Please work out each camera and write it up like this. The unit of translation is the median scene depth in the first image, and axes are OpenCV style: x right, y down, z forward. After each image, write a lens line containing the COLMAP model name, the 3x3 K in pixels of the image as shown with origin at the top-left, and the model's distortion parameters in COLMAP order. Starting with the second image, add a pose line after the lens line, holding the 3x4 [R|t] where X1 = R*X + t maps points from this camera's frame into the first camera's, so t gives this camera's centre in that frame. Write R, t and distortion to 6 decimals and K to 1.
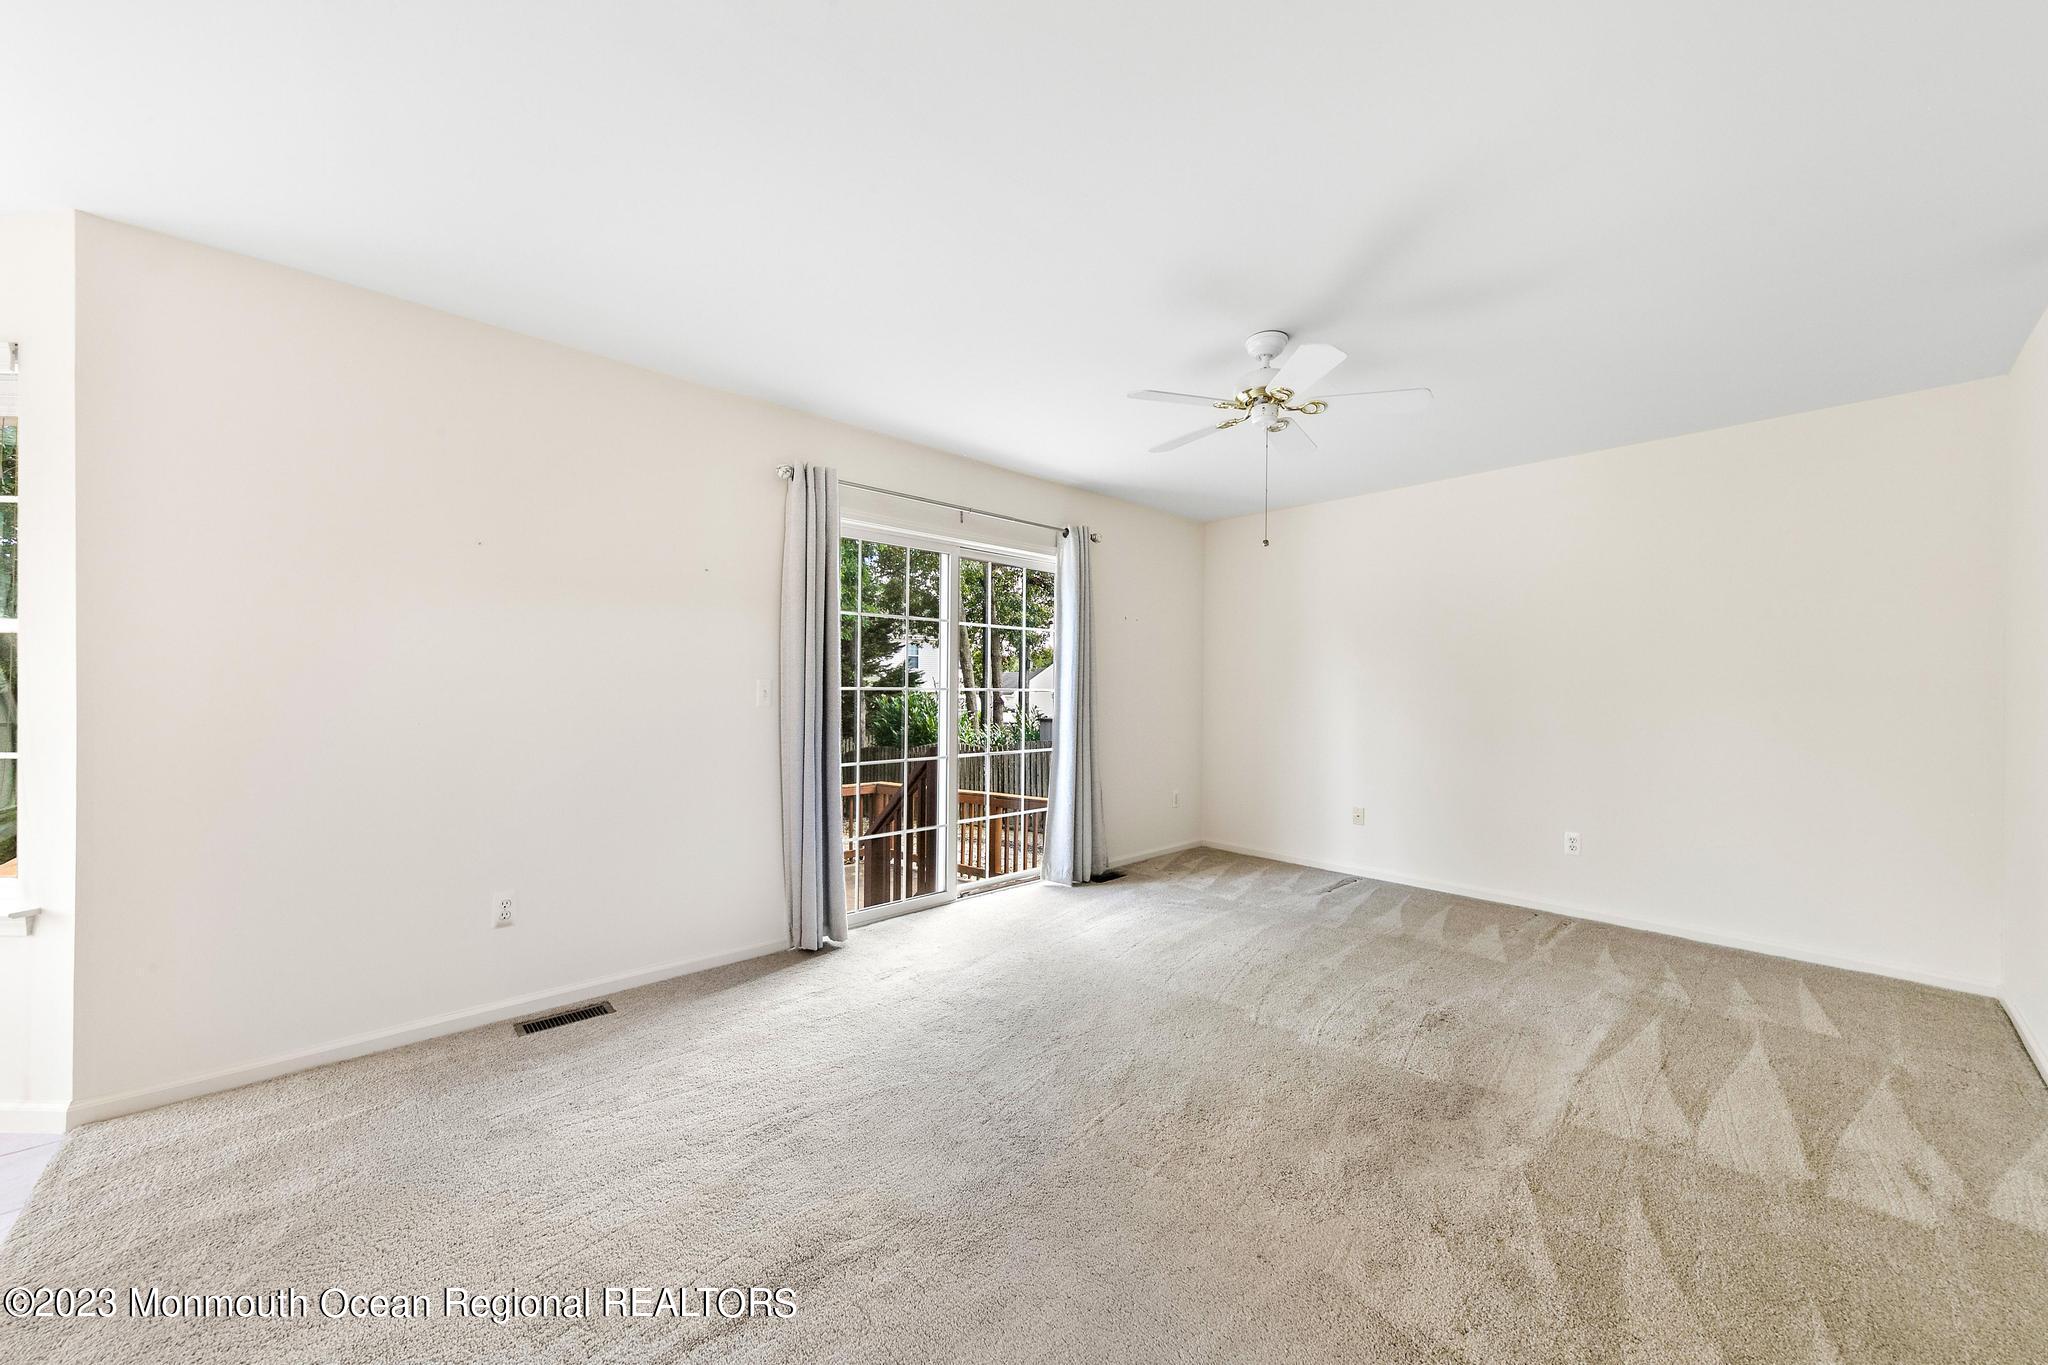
lens RADIAL K [[753.3, 0, 1016.4], [0, 753.3, 673.3], [0, 0, 1]] dist [0.007380, 0.000155]
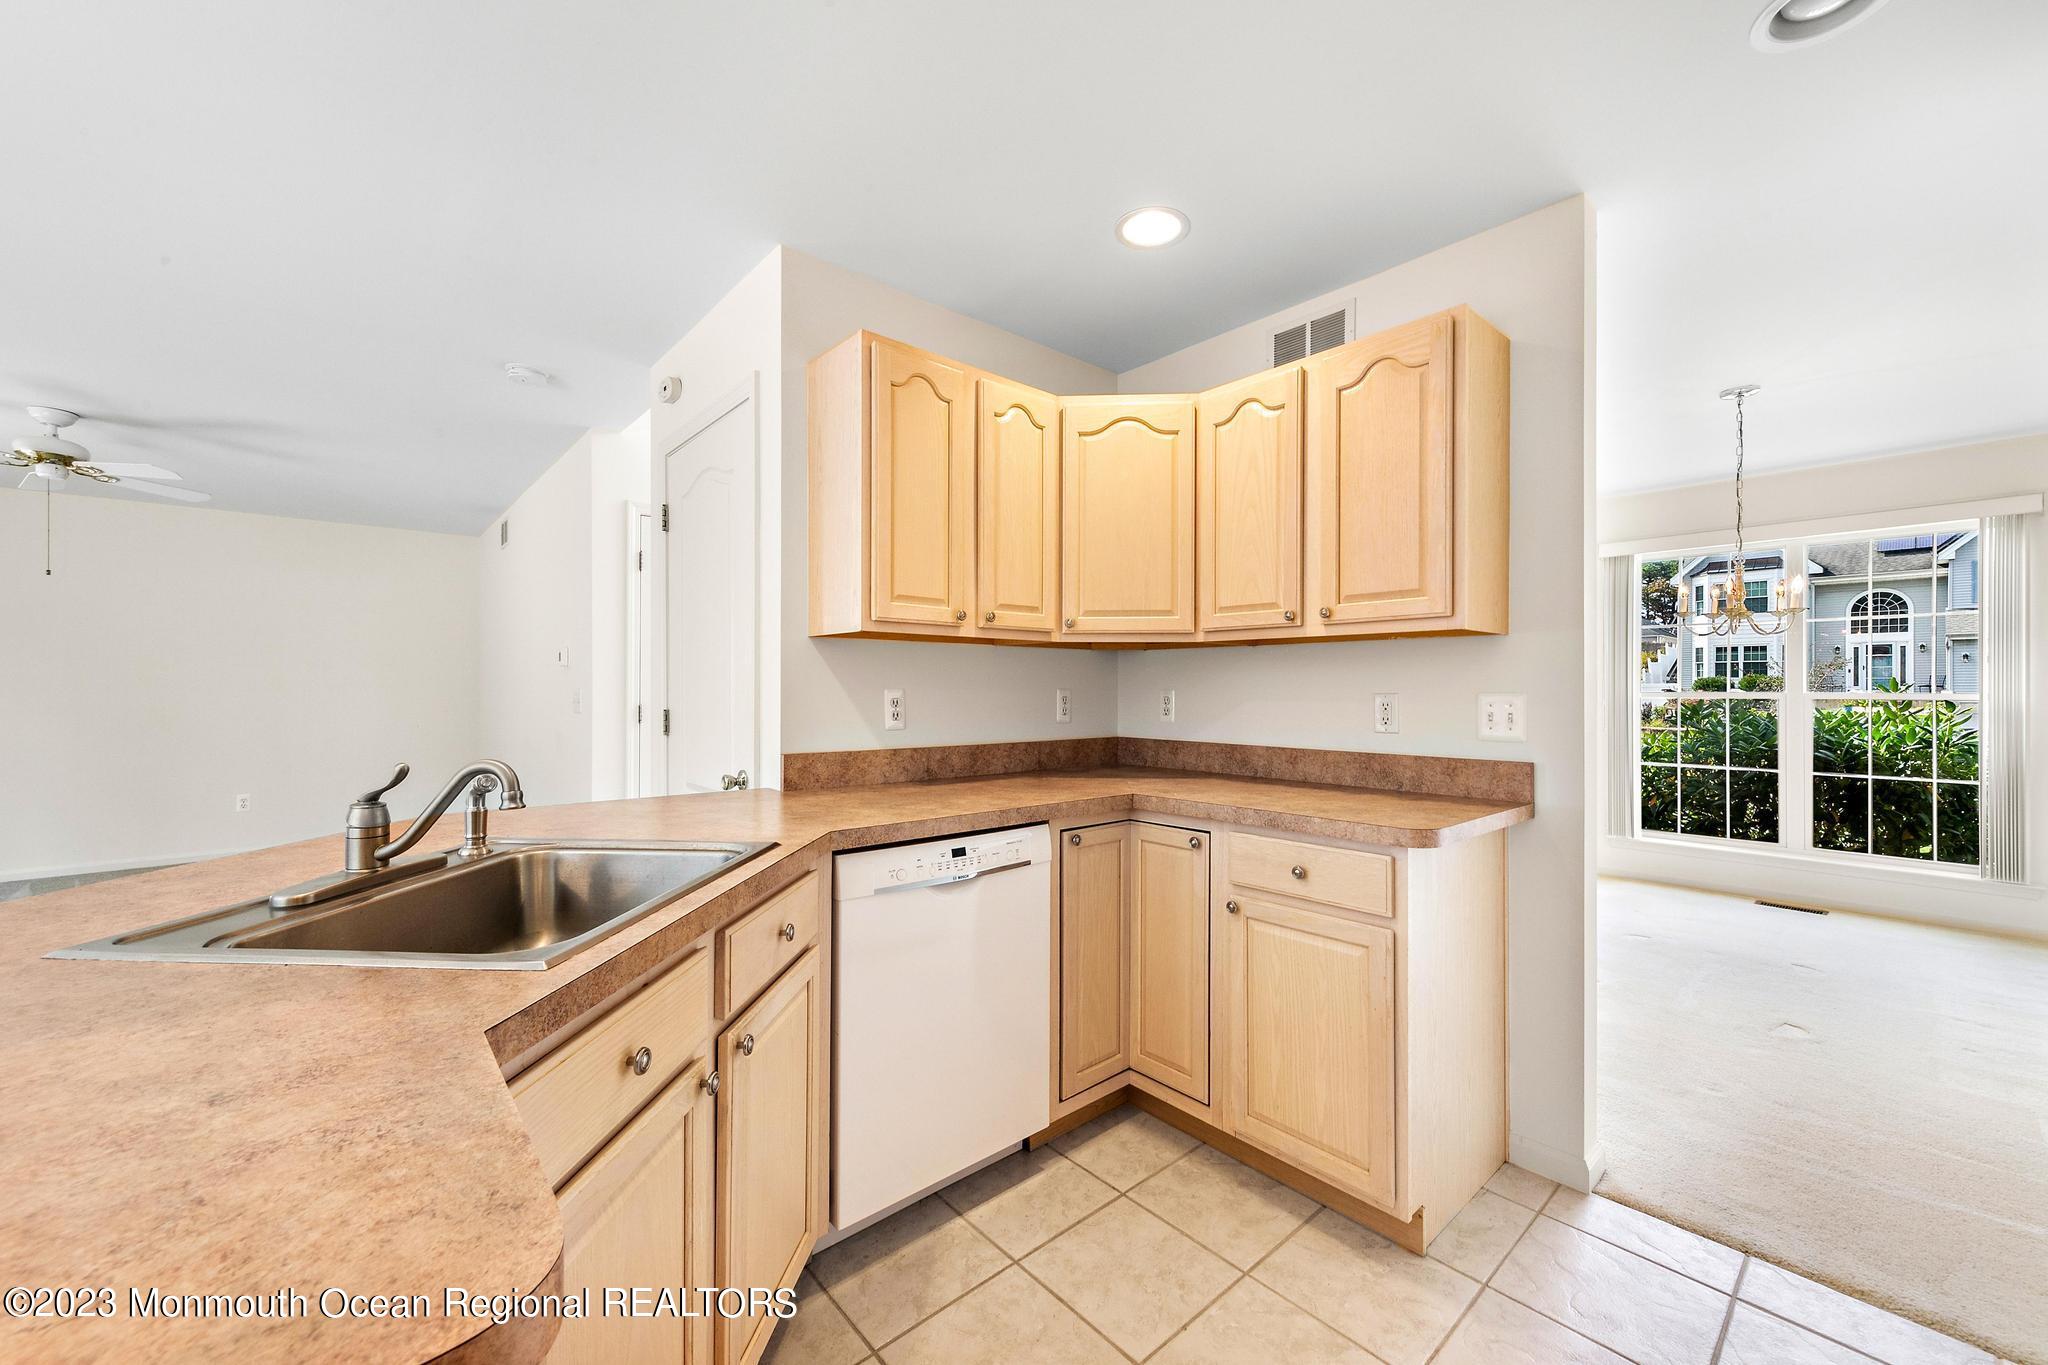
lens RADIAL K [[789.1, 0, 1058.0], [0, 789.1, 683.5], [0, 0, 1]] dist [0.004209, 0.000973]
pose [[0.017781, 0.002285, 0.999839, -0.662153], [-0.009116, 0.999956, -0.002123, -0.000133], [-0.999800, -0.009077, 0.017801, -0.482672]]
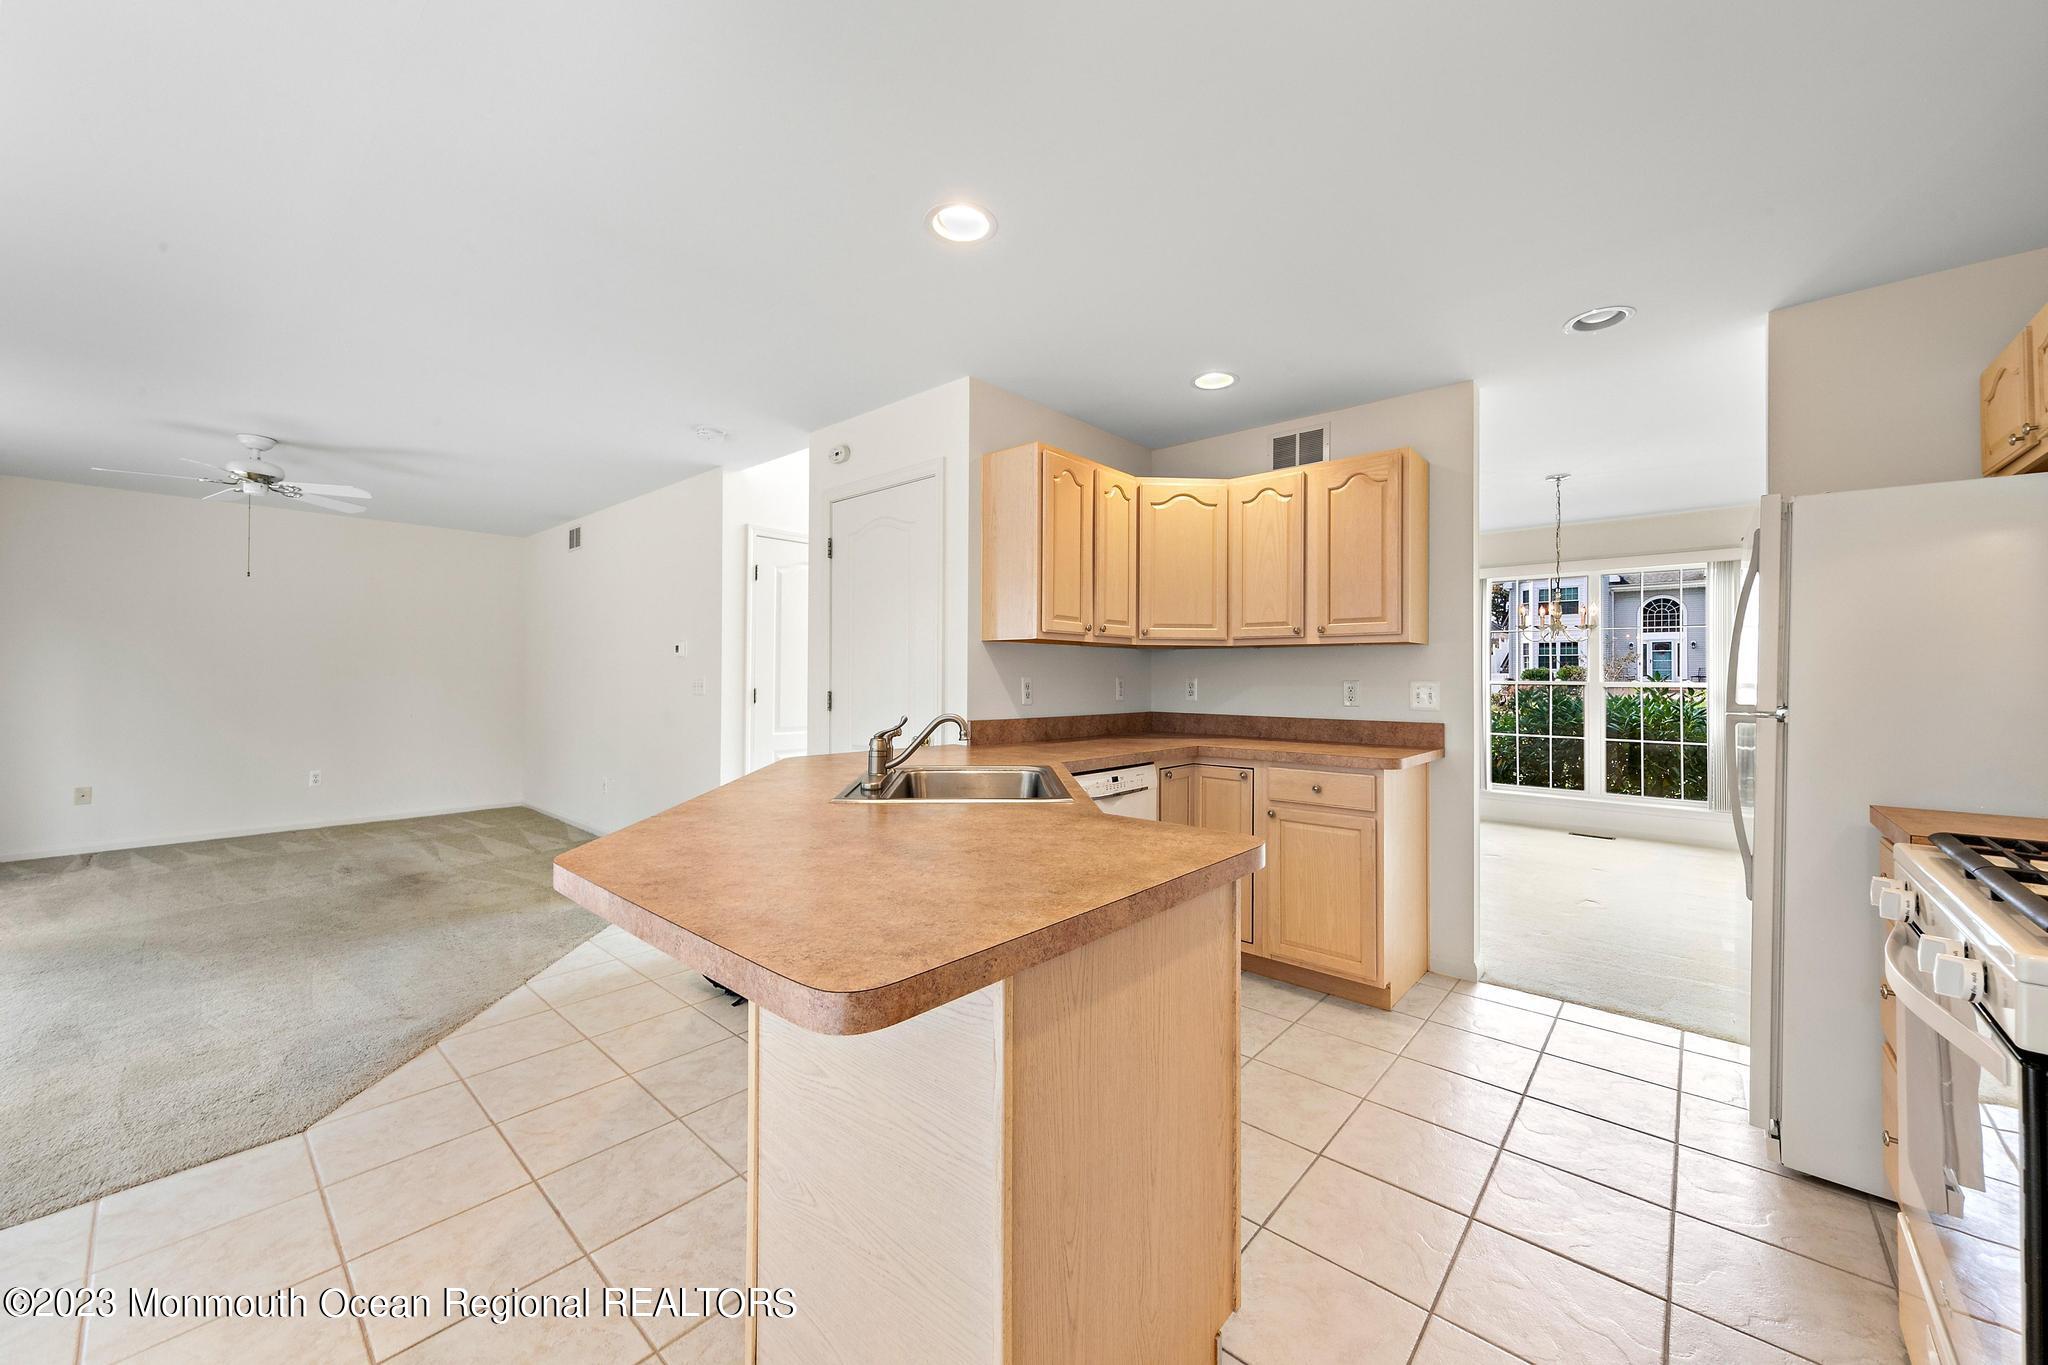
lens RADIAL K [[753.3, 0, 1057.7], [0, 753.3, 665.6], [0, 0, 1]] dist [0.007380, 0.000155]
pose [[-0.108516, 0.009764, 0.994047, -0.903904], [-0.013700, 0.999842, -0.011317, 0.000790], [-0.994000, -0.014846, -0.108366, -0.279773]]
